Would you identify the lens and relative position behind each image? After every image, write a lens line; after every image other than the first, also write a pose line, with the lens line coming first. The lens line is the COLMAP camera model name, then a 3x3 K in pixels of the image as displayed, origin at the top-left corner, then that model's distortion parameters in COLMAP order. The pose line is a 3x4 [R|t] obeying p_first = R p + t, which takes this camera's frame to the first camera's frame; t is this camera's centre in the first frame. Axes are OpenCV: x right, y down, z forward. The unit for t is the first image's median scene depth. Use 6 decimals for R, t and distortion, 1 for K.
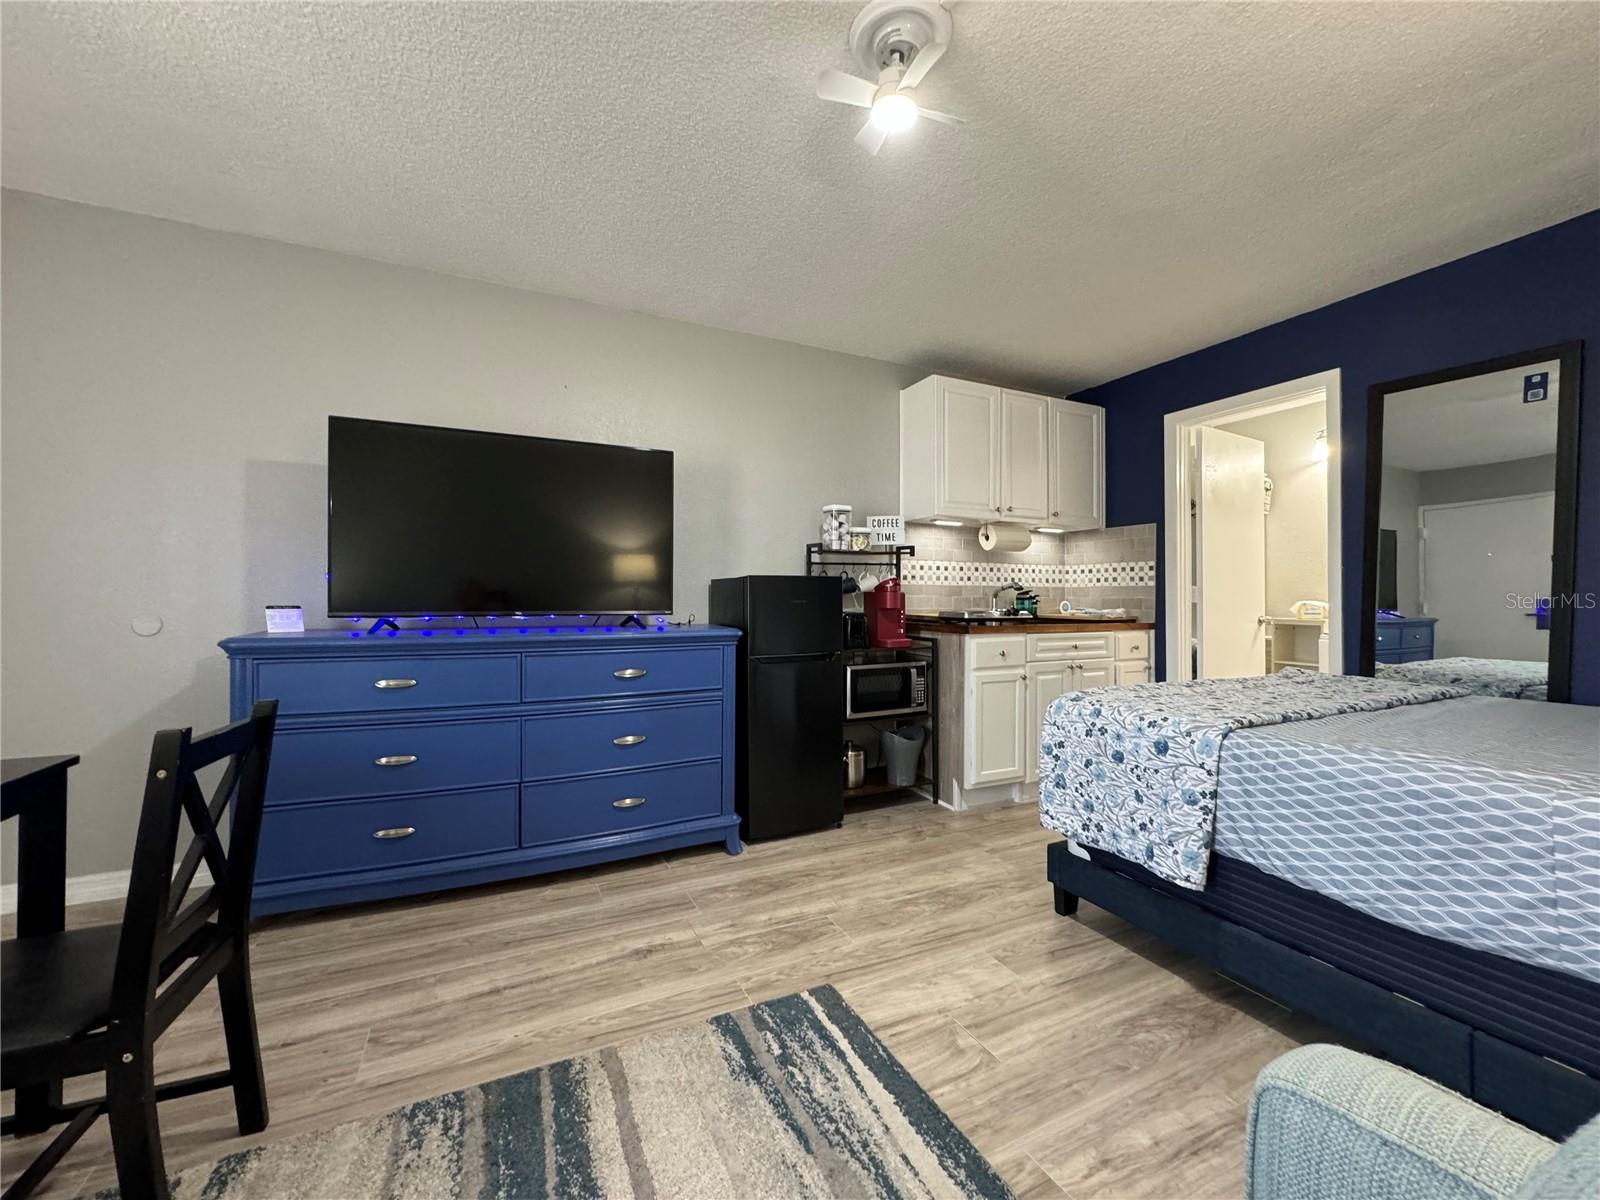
lens RADIAL K [[638.7, 0, 798.0], [0, 638.7, 598.4], [0, 0, 1]] dist [-0.002357, 0.000260]
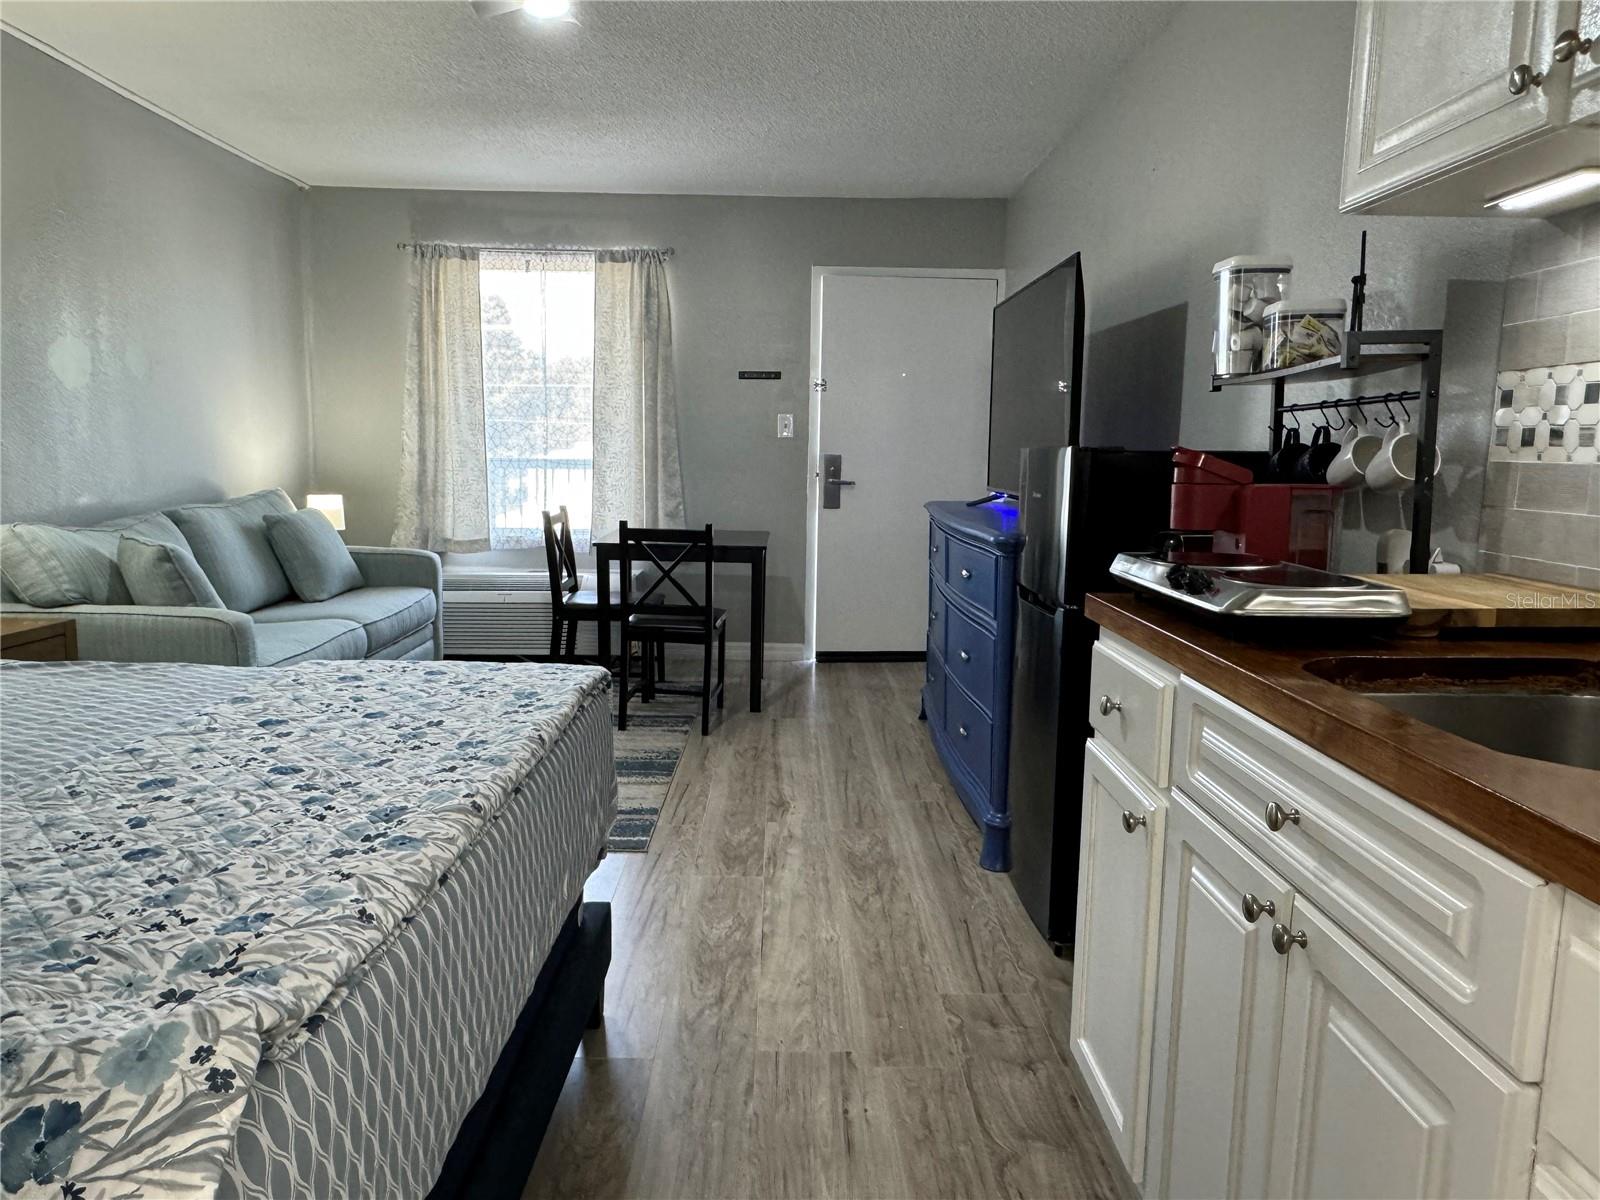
lens RADIAL K [[1100.2, 0, 801.4], [0, 1100.2, 599.5], [0, 0, 1]] dist [-0.022266, 0.003056]
pose [[-0.434568, 0.111071, -0.893764, 1.063979], [-0.021381, 0.990814, 0.133528, -0.030278], [0.900385, 0.077137, -0.428202, 1.400568]]
